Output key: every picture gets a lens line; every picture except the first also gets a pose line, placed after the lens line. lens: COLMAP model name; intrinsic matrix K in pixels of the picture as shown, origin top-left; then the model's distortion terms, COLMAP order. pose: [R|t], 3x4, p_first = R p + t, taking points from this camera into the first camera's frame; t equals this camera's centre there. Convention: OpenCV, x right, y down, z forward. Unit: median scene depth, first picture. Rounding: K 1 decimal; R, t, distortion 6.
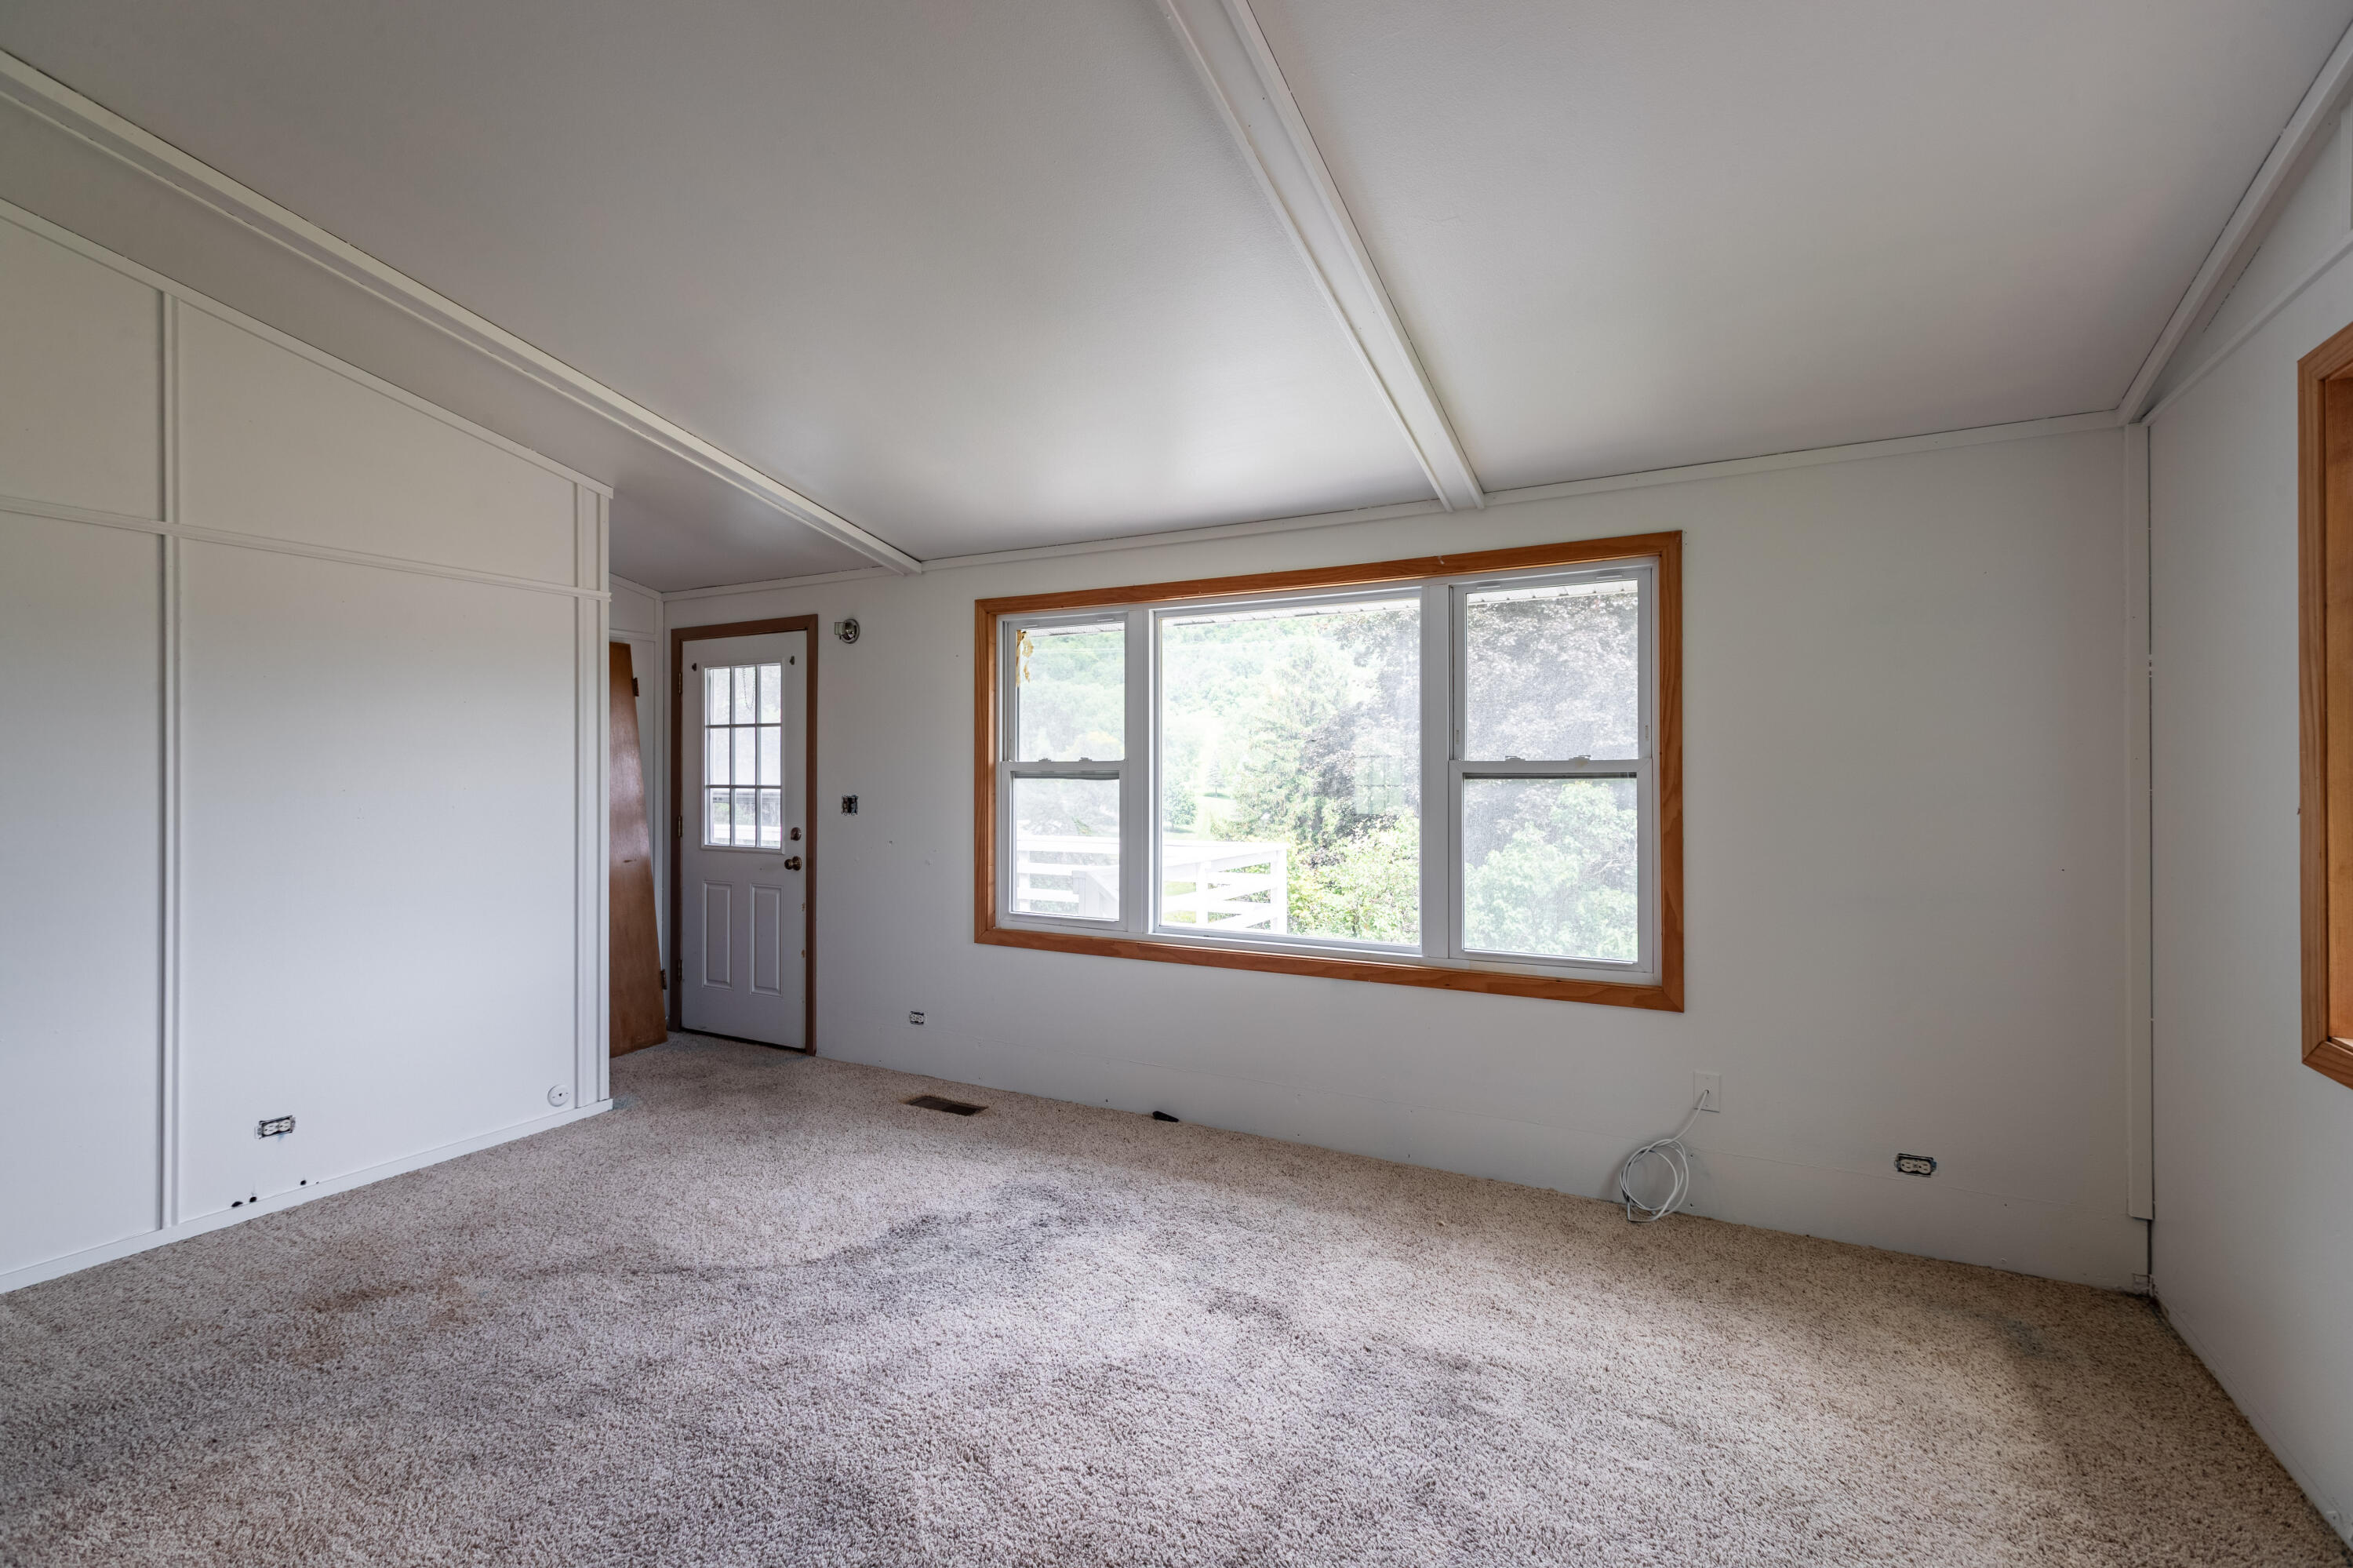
lens RADIAL K [[1045.5, 0, 1172.3], [0, 1045.5, 776.0], [0, 0, 1]] dist [-0.000205, 0.000616]
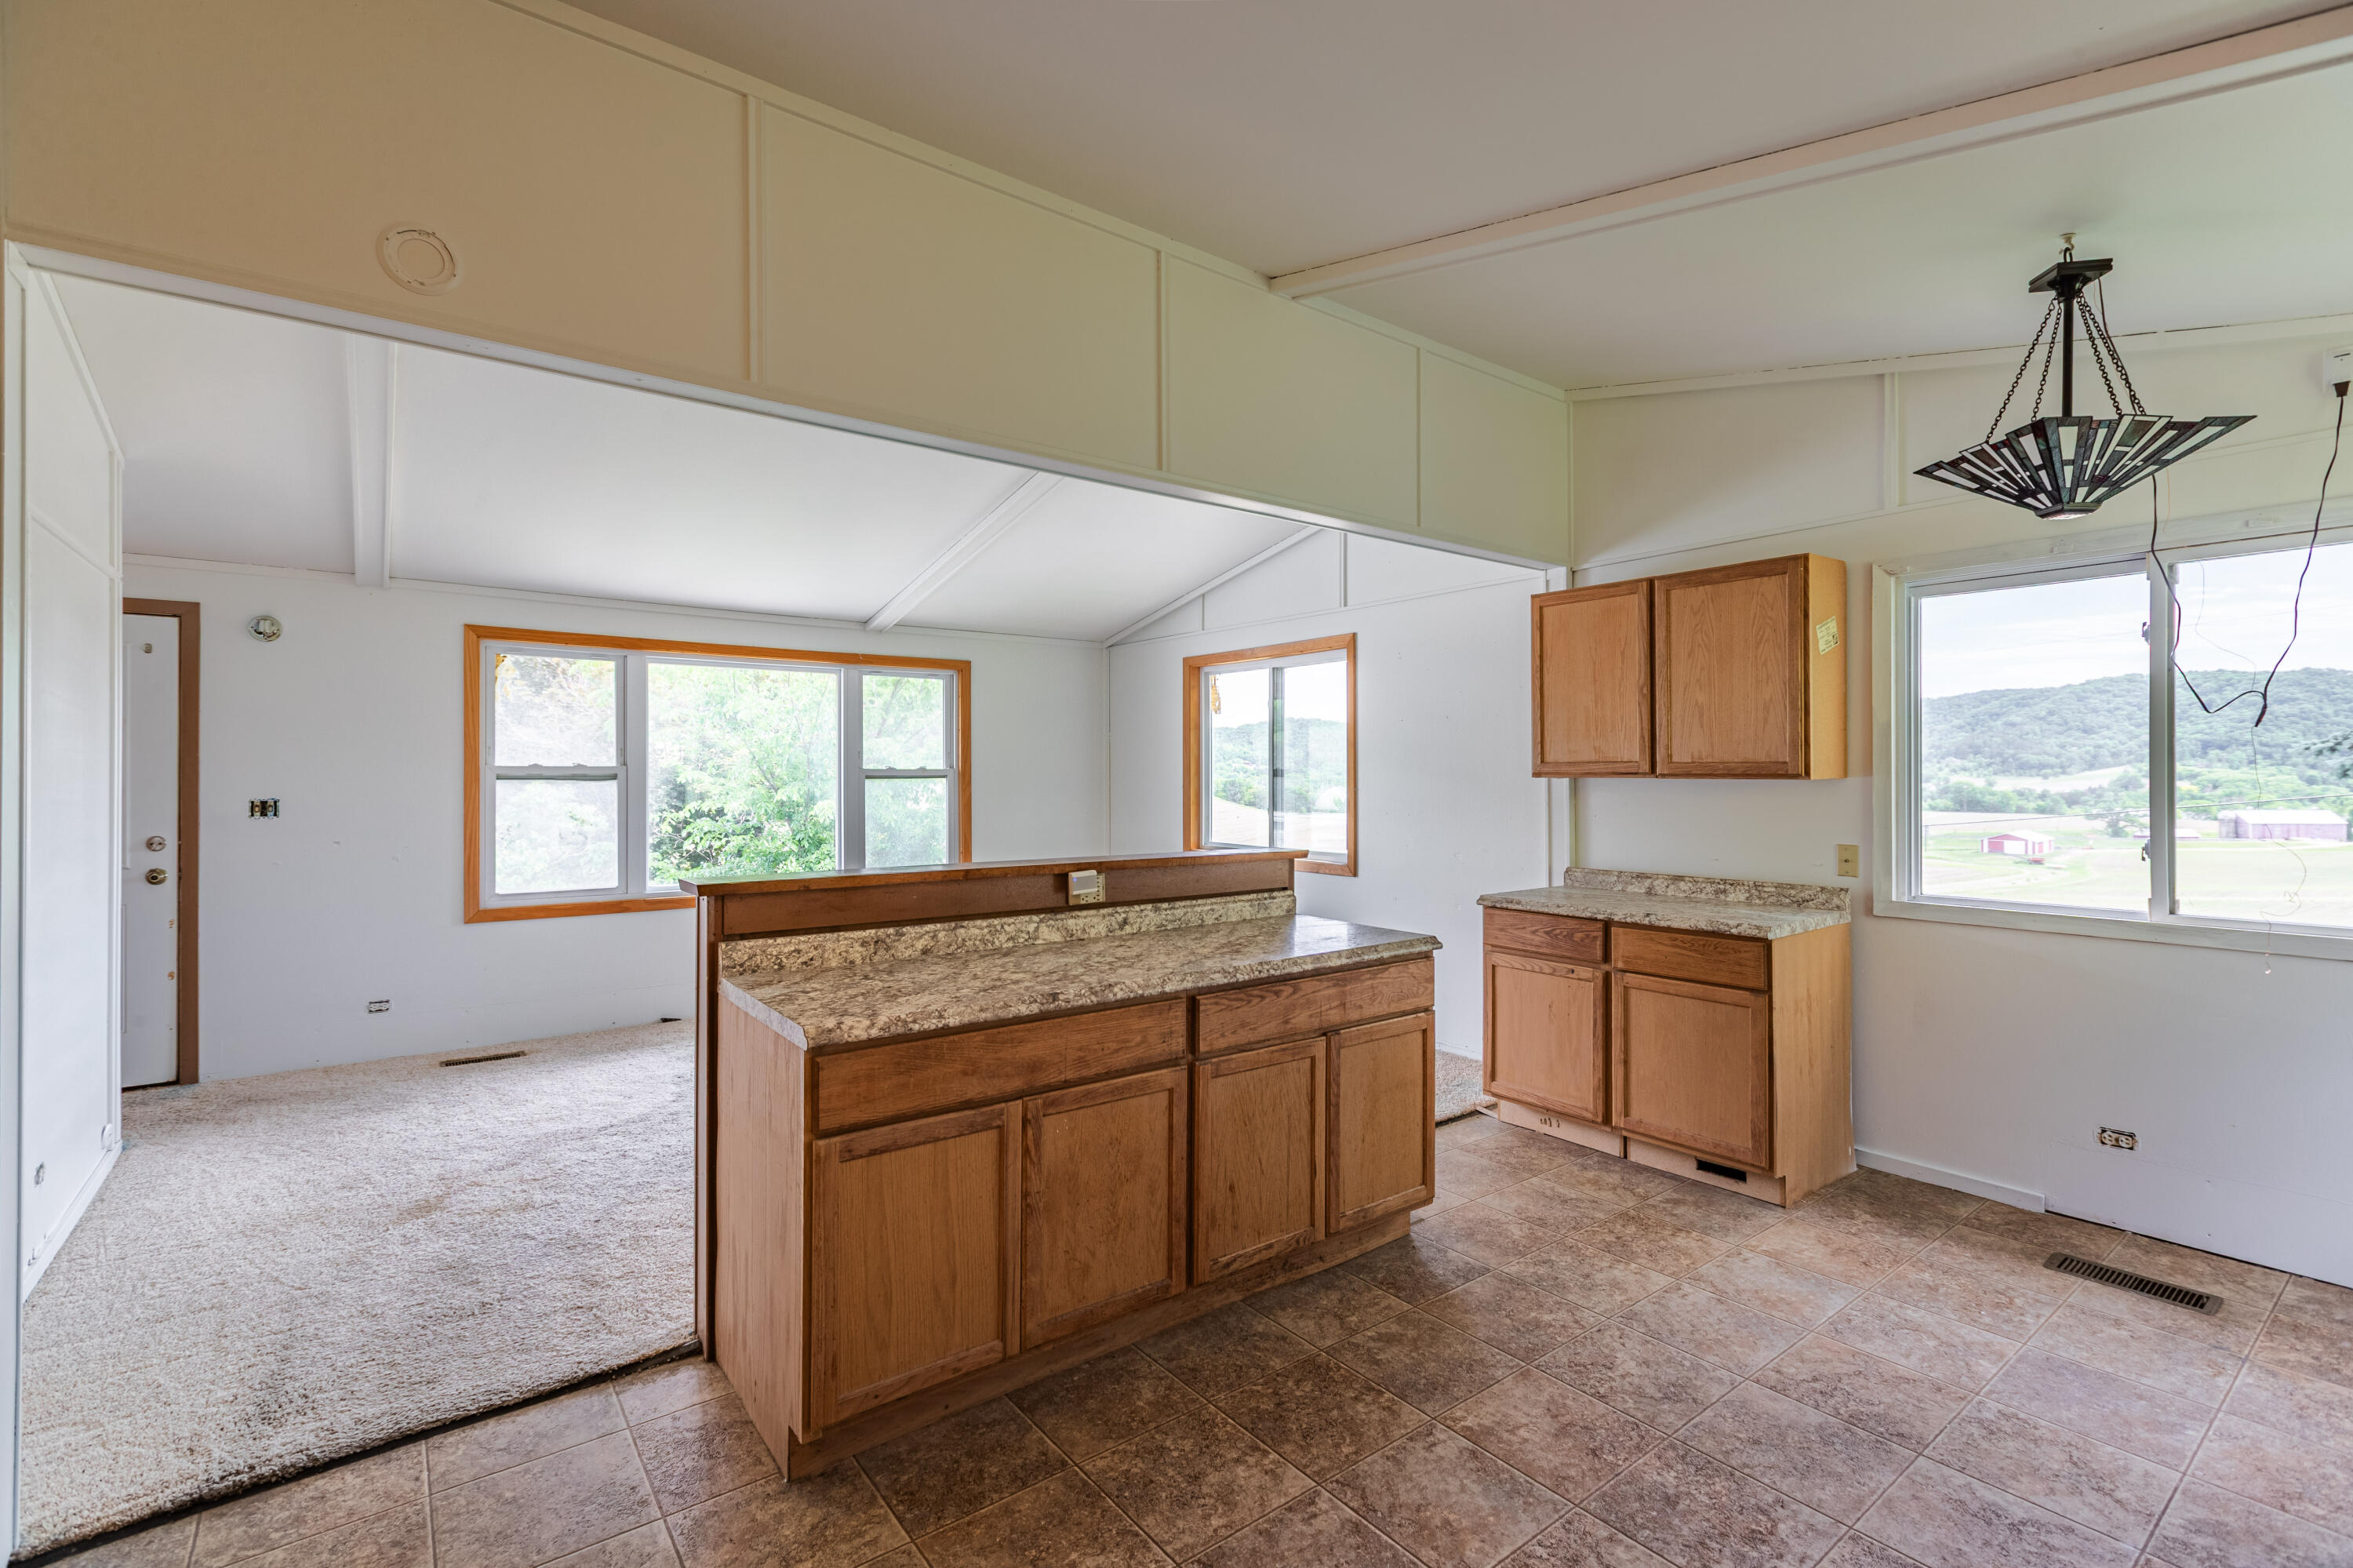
lens RADIAL K [[1045.5, 0, 1172.6], [0, 1045.5, 771.2], [0, 0, 1]] dist [-0.000205, 0.000616]
pose [[0.413257, 0.002719, 0.910611, -1.094969], [0.000694, 0.999994, -0.003300, -0.003838], [-0.910614, 0.001996, 0.413252, -0.214433]]
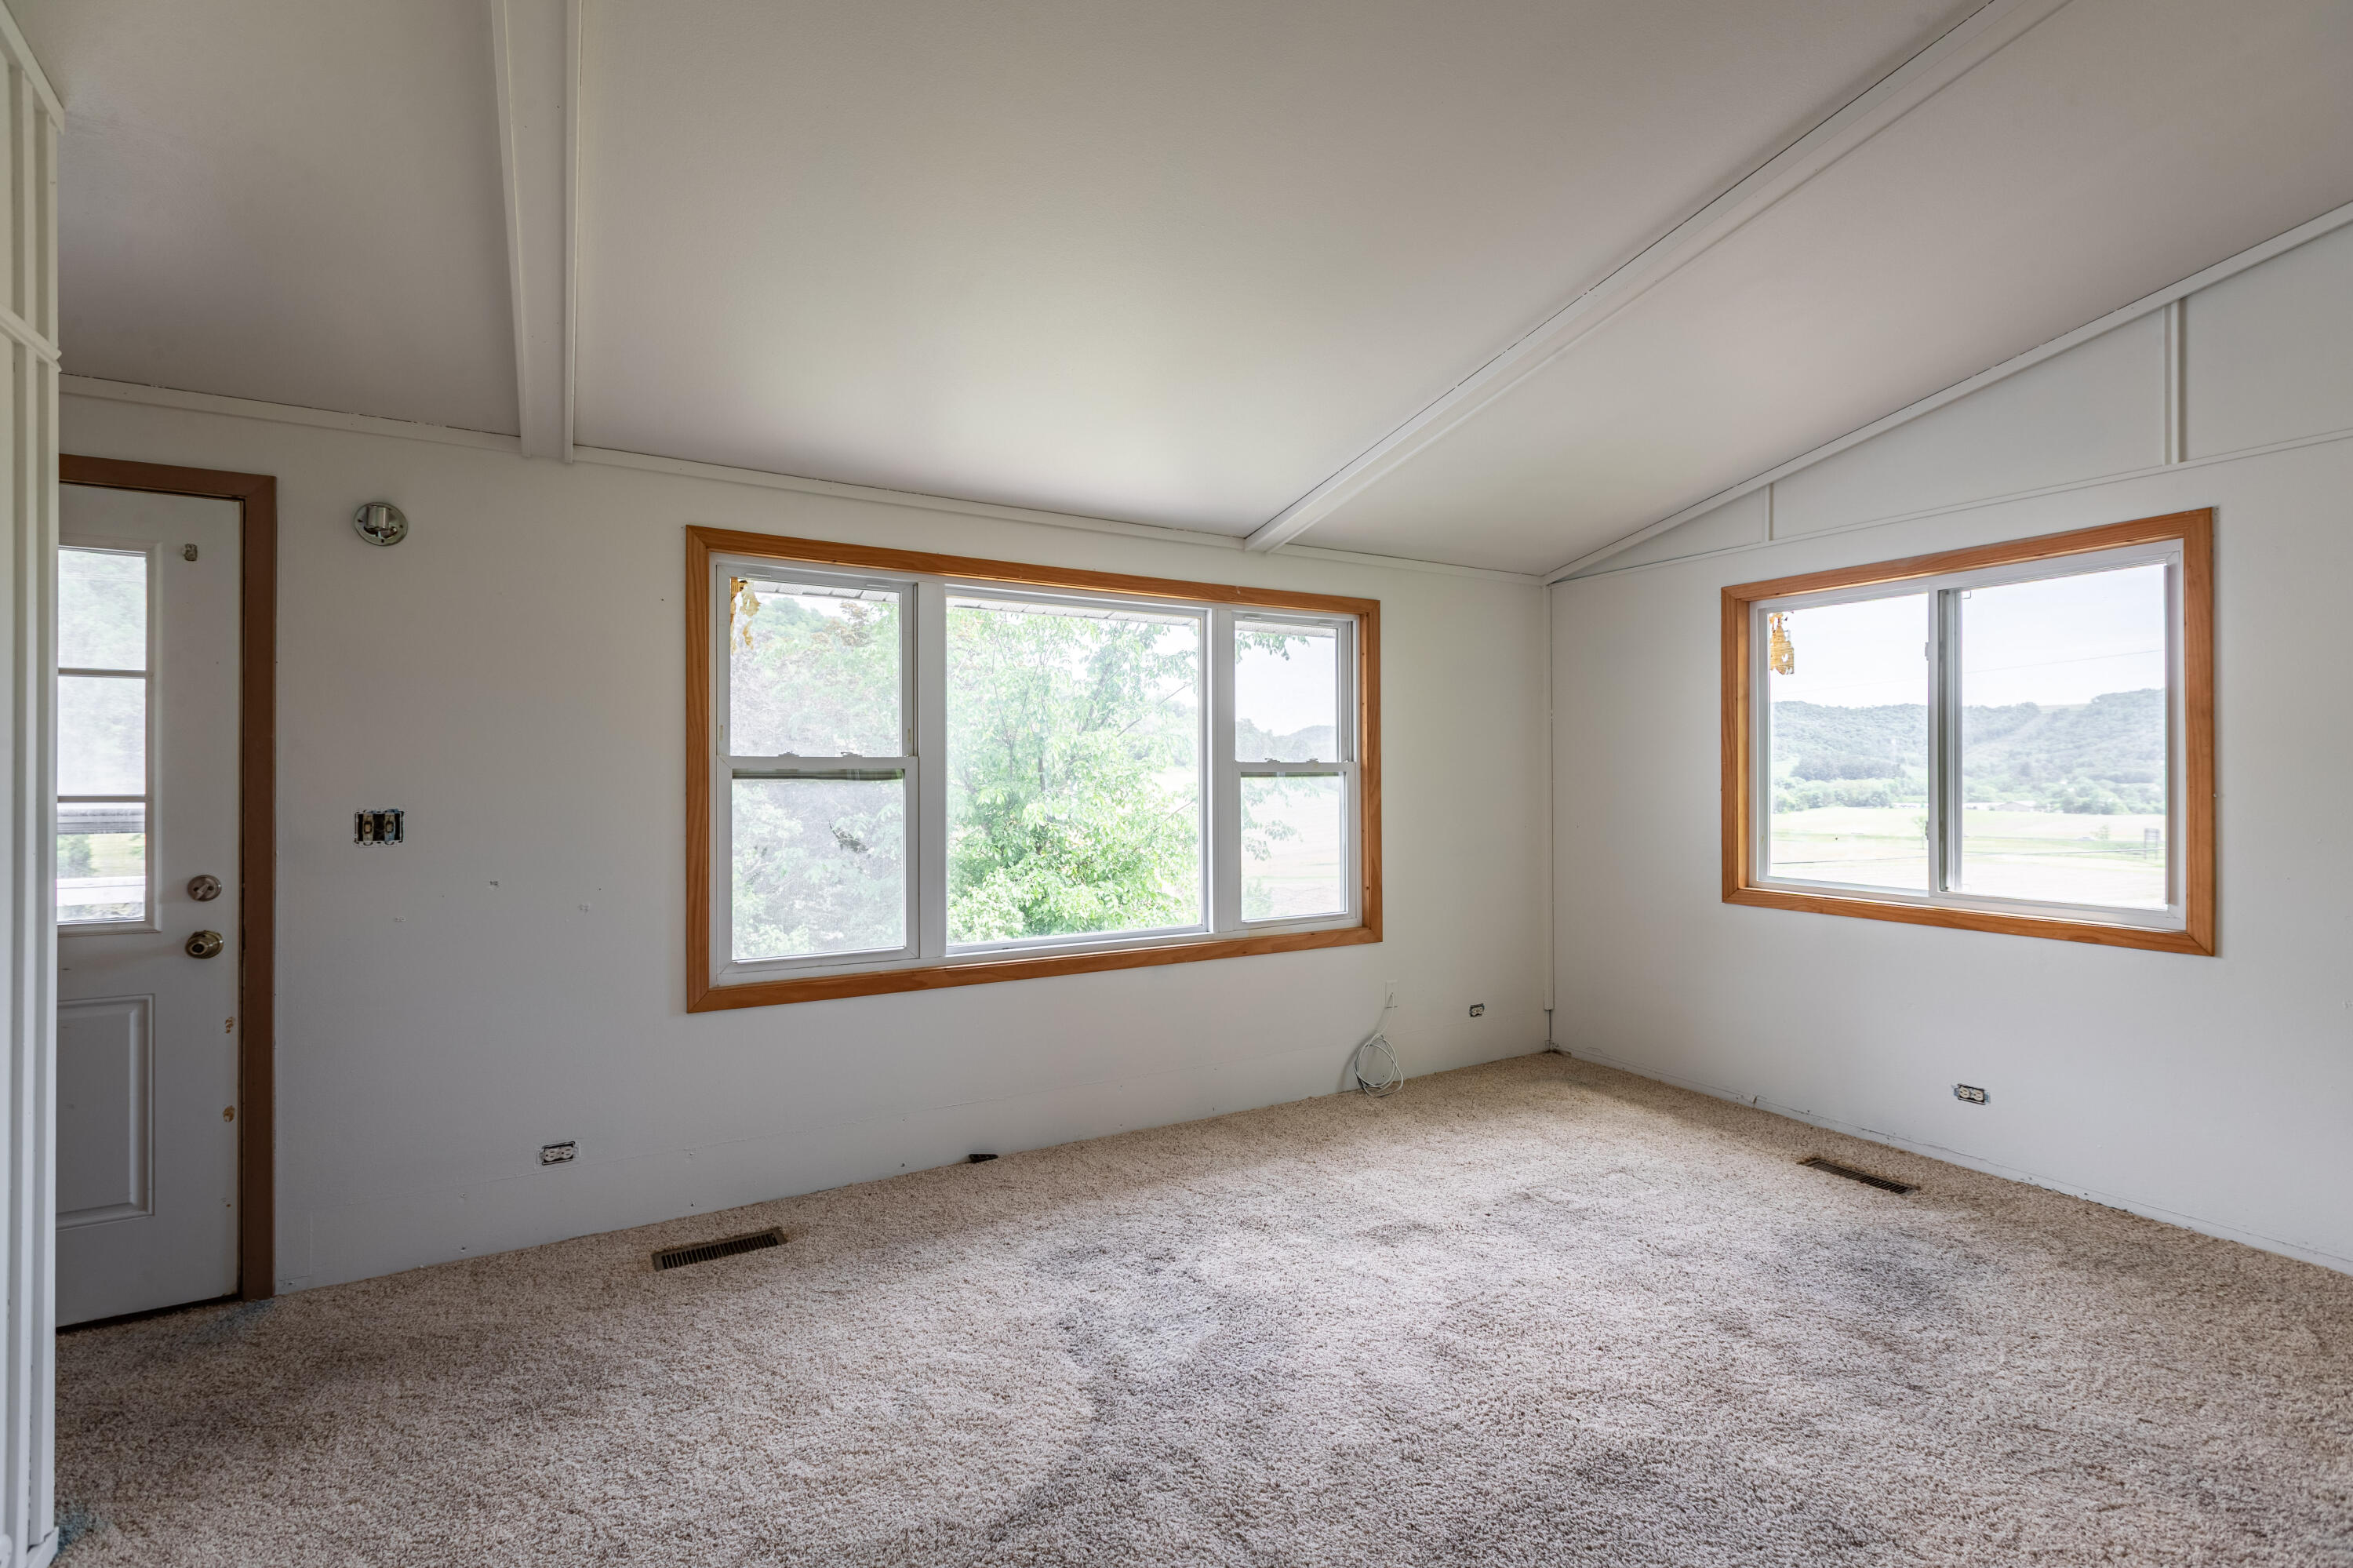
lens RADIAL K [[1045.5, 0, 1172.1], [0, 1045.5, 771.5], [0, 0, 1]] dist [-0.000205, 0.000616]
pose [[0.523618, 0.001496, 0.851952, -0.740517], [0.001461, 0.999995, -0.002654, -0.000488], [-0.851952, 0.002634, 0.523614, 0.427522]]
